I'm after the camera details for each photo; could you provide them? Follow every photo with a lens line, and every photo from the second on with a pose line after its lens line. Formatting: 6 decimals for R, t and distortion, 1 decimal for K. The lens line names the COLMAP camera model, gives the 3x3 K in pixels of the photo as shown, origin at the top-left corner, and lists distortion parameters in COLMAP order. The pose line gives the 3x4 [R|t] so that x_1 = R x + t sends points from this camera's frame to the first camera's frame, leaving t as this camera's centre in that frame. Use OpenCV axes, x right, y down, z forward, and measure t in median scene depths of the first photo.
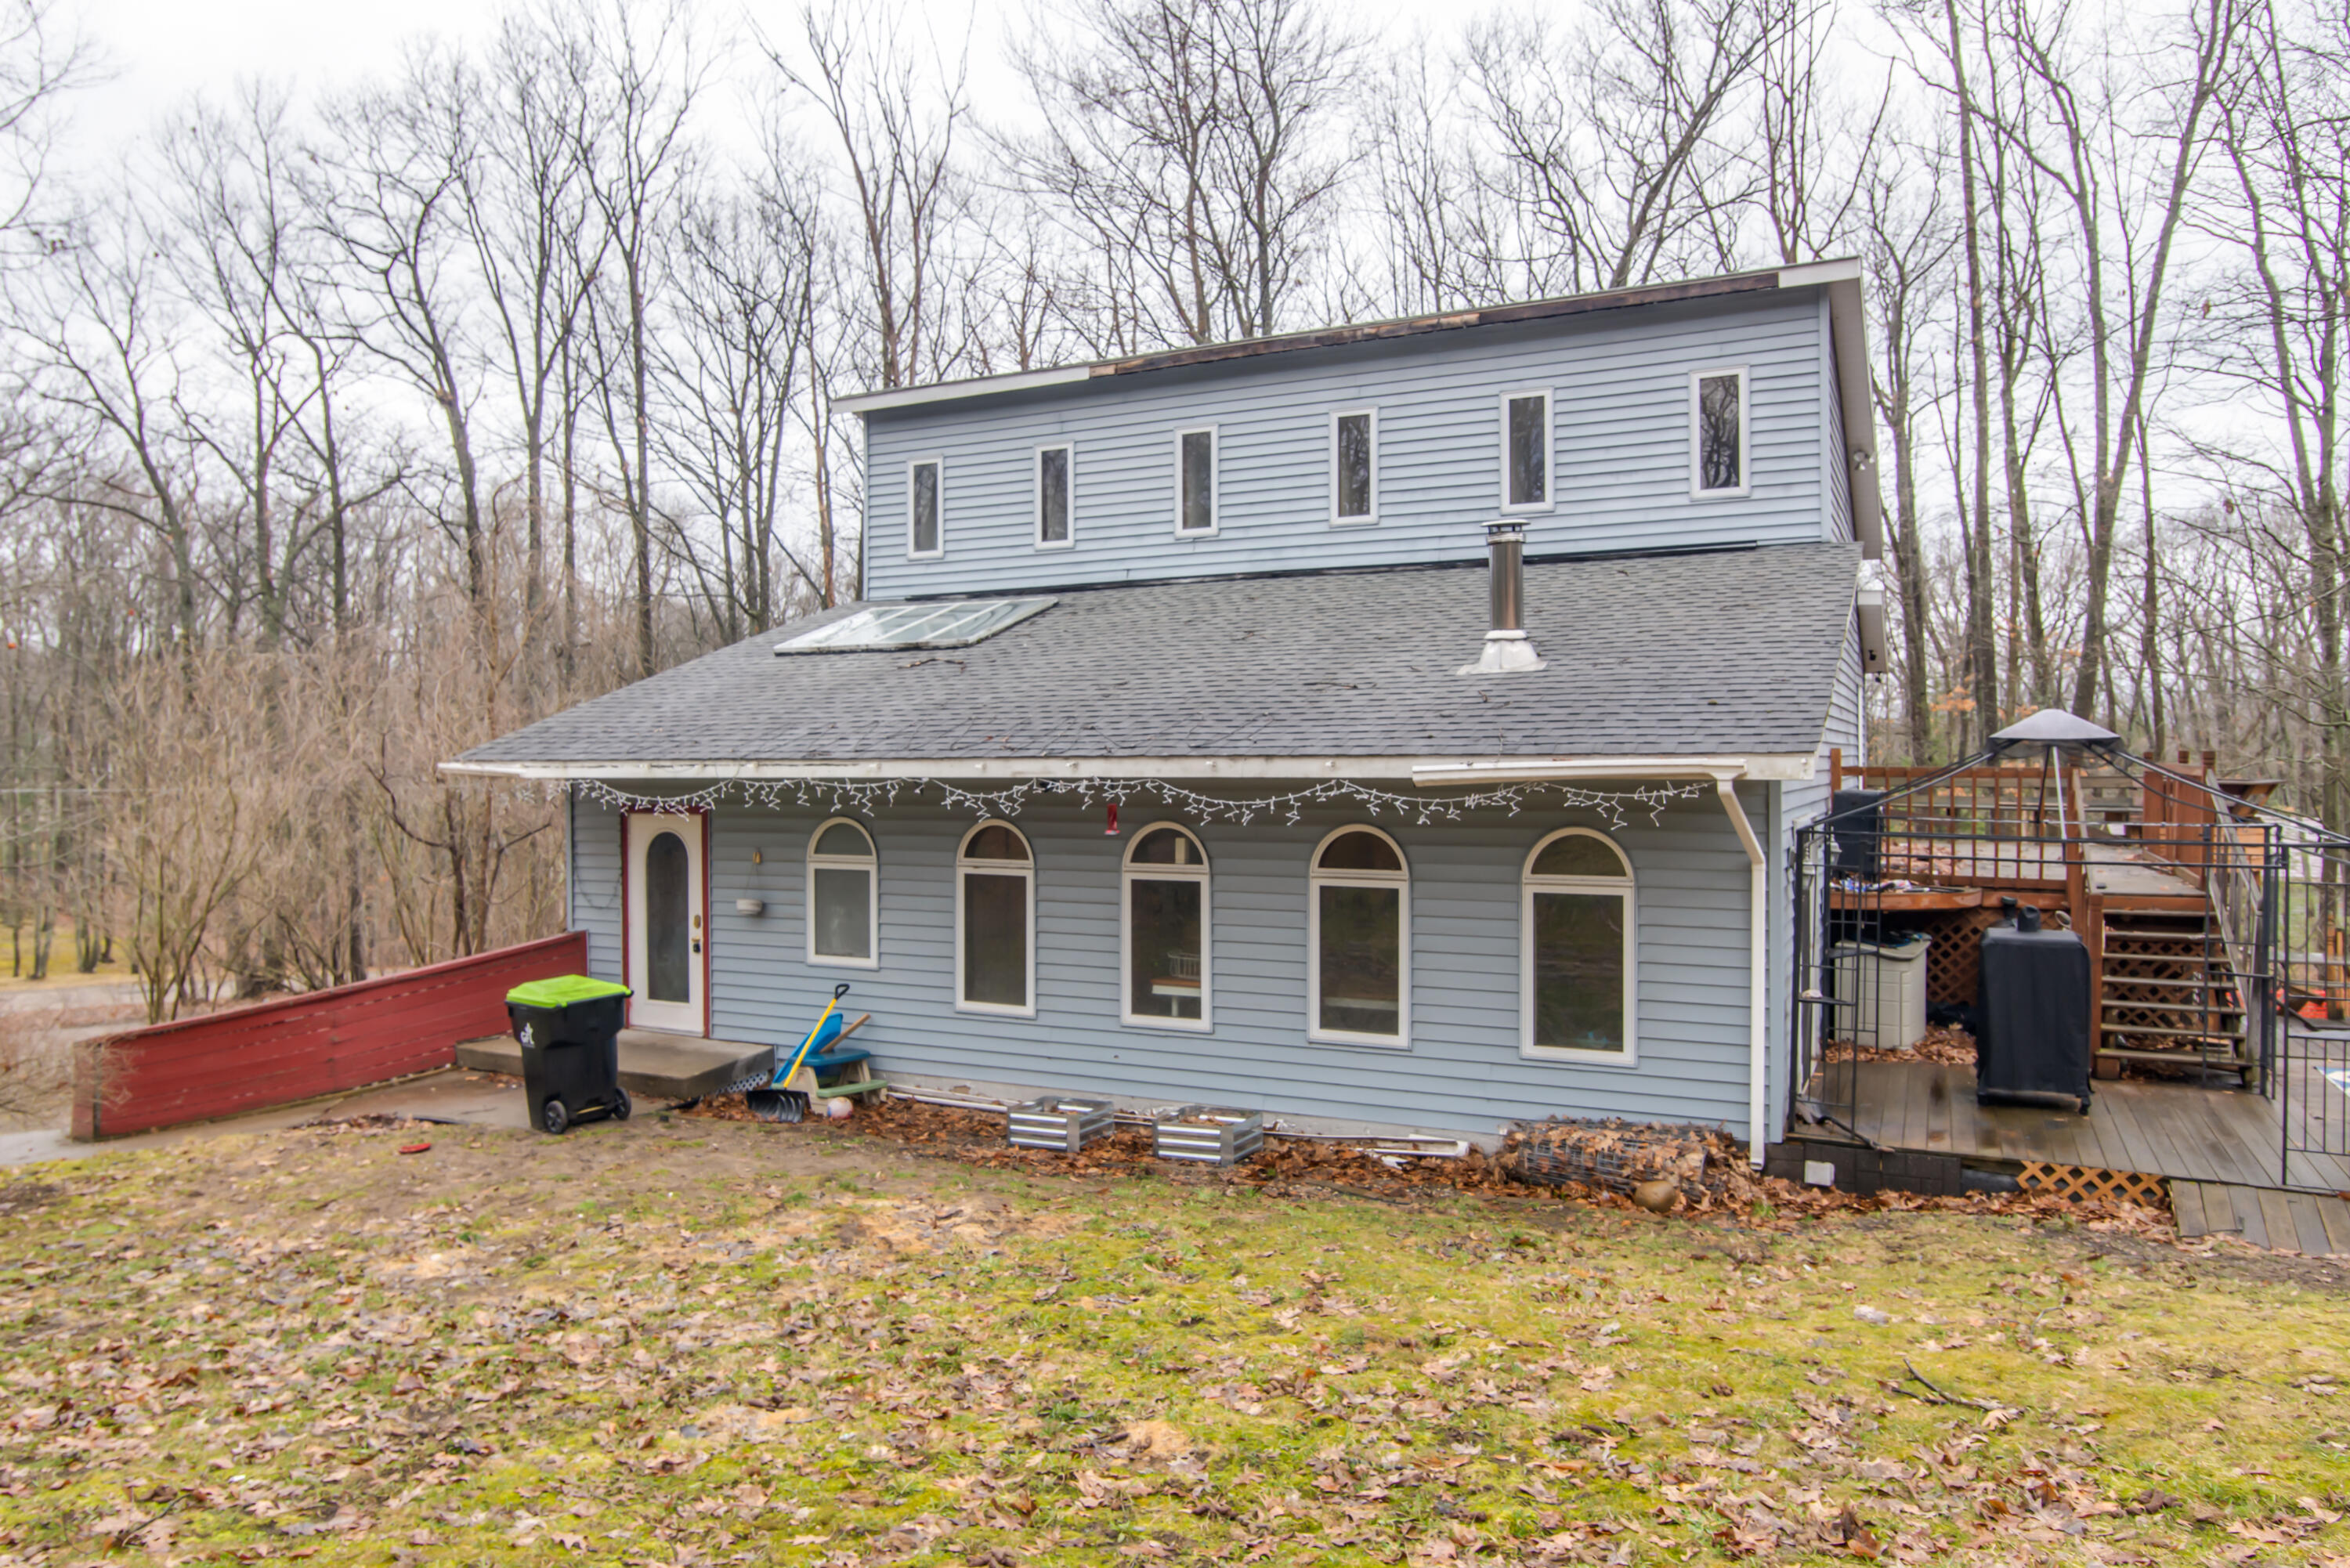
lens RADIAL K [[1559.5, 0, 1170.0], [0, 1559.5, 768.2], [0, 0, 1]] dist [-0.023085, 0.001197]
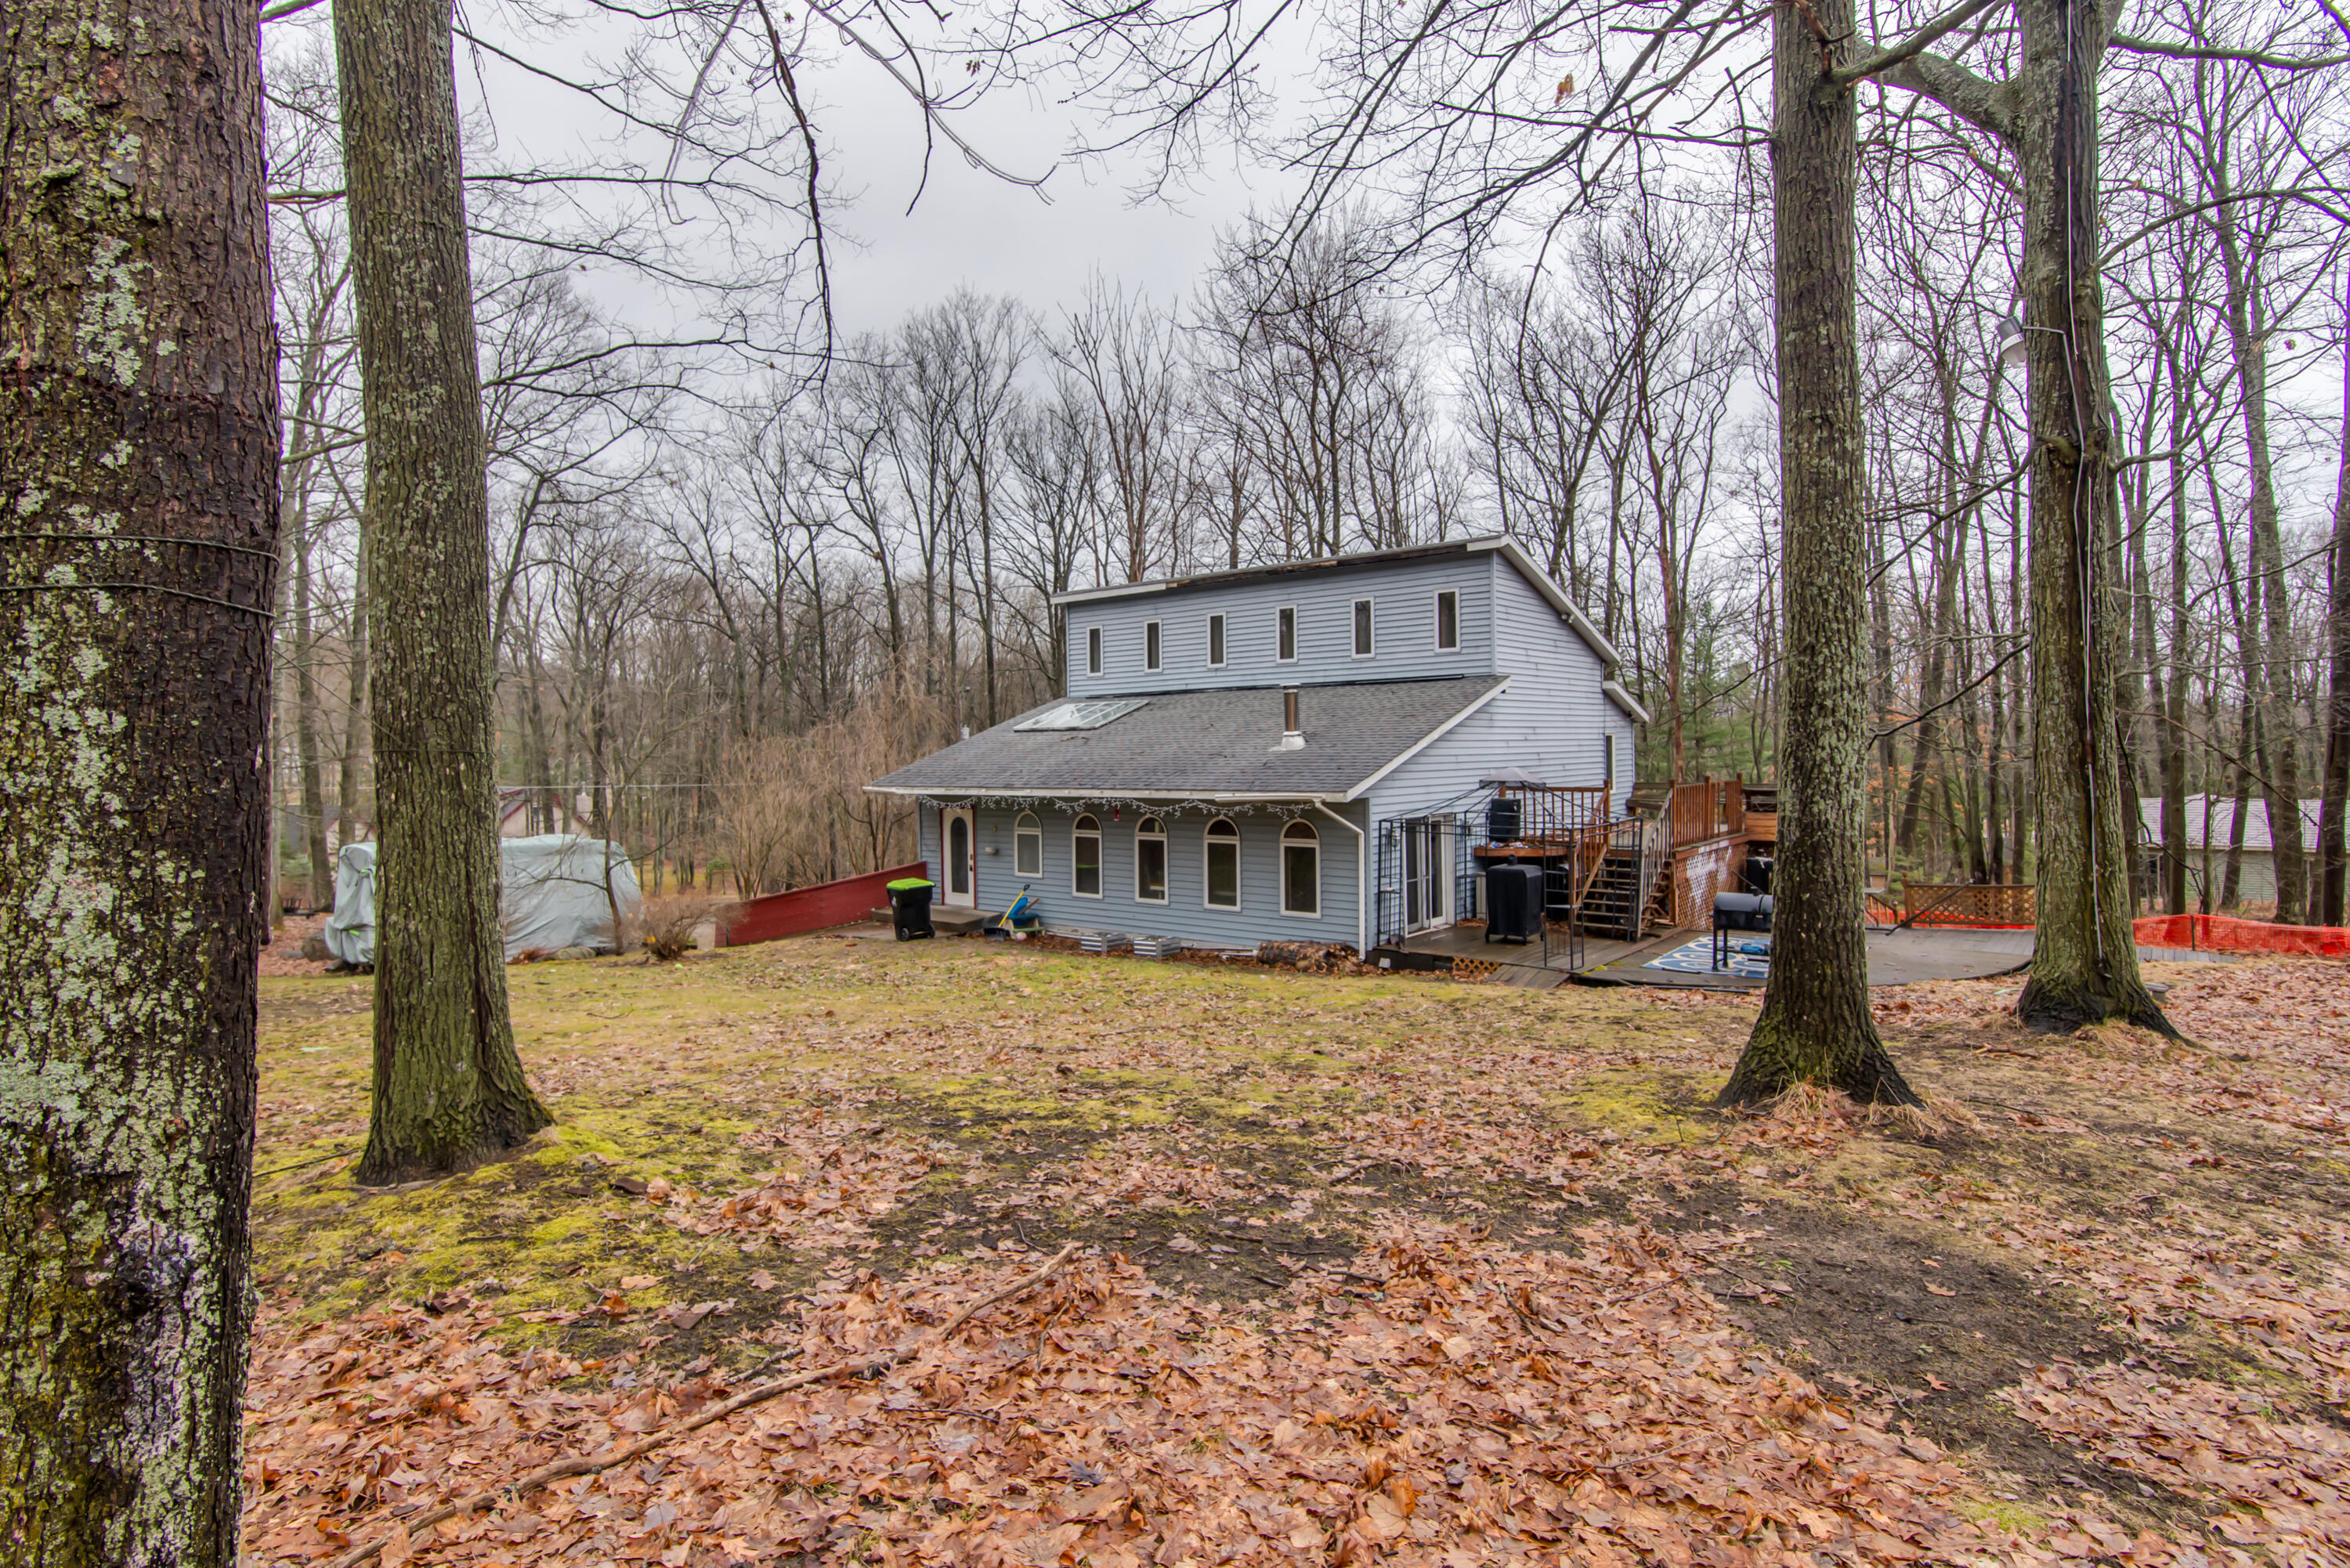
lens RADIAL K [[1222.5, 0, 1168.7], [0, 1222.5, 761.6], [0, 0, 1]] dist [-0.001902, -0.000139]
pose [[0.976124, -0.007863, -0.217073, 0.385940], [0.009576, 0.999931, 0.006841, -0.052012], [0.217004, -0.008756, 0.976131, -0.706671]]
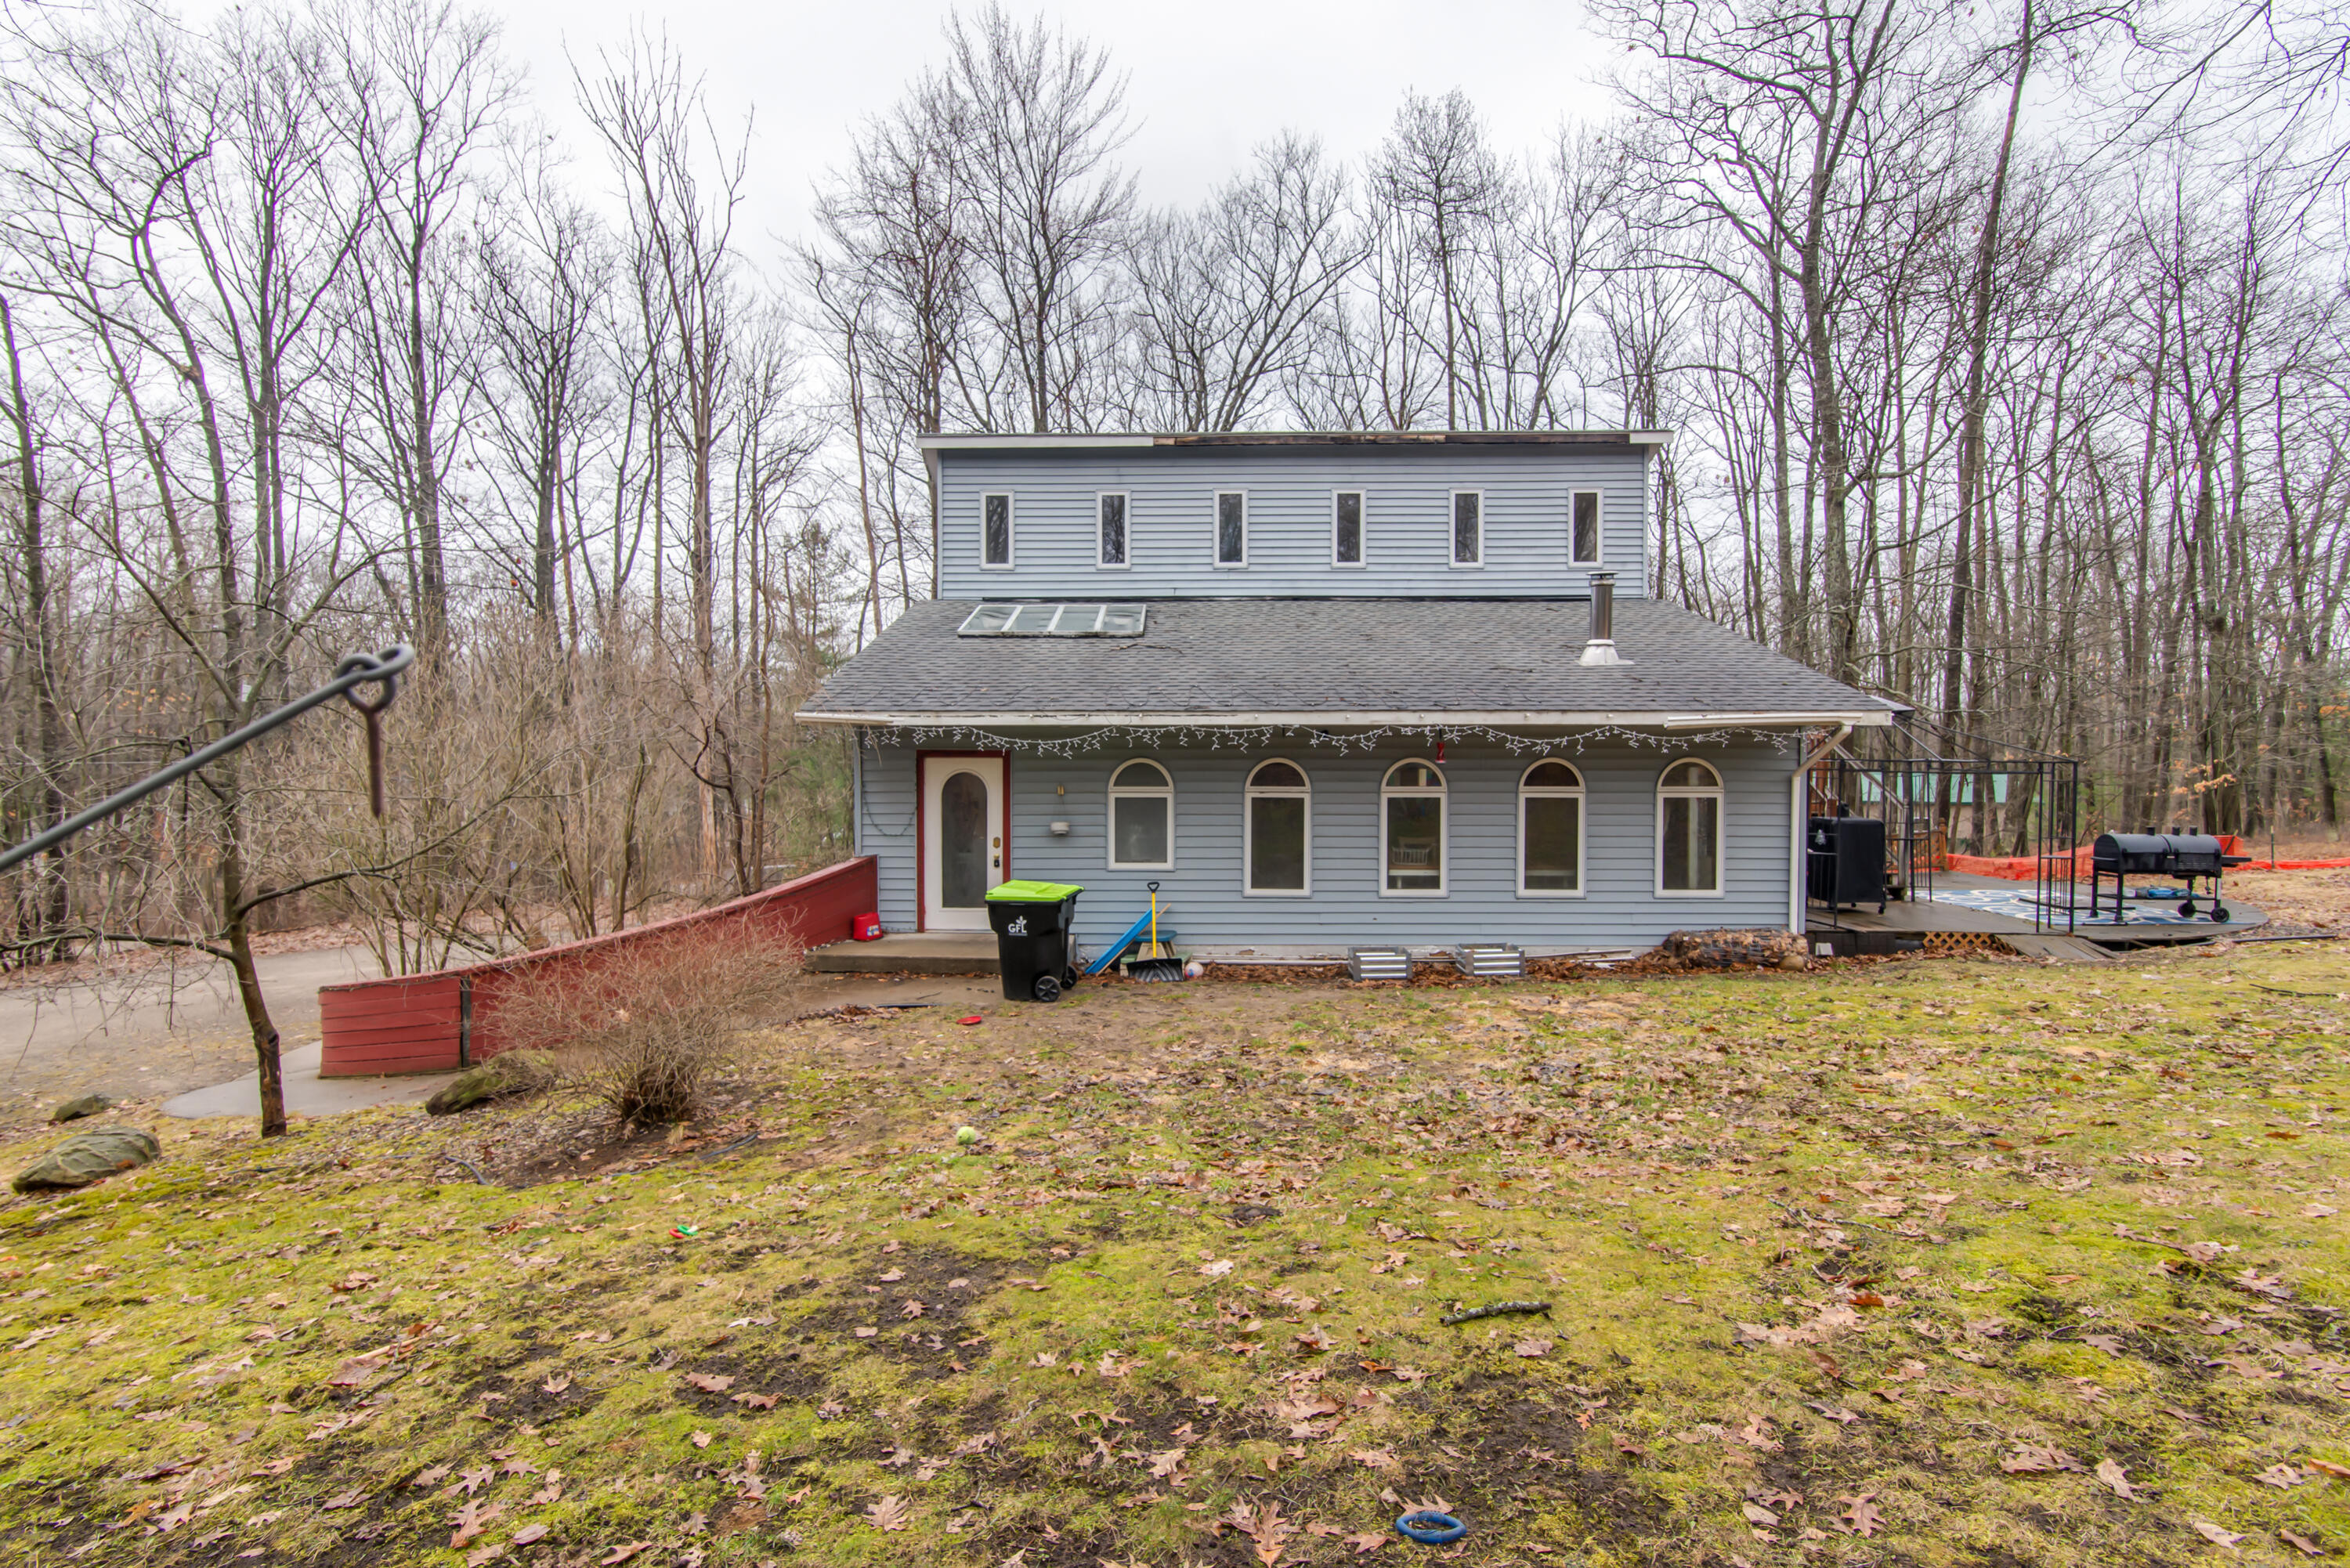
lens RADIAL K [[1160.2, 0, 1175.0], [0, 1160.2, 784.0], [0, 0, 1]] dist [0.000404, 0.000068]
pose [[0.898804, -0.005789, 0.438313, -0.641651], [-0.002298, 0.999837, 0.017917, 0.036866], [-0.438345, -0.017111, 0.898644, 0.097466]]
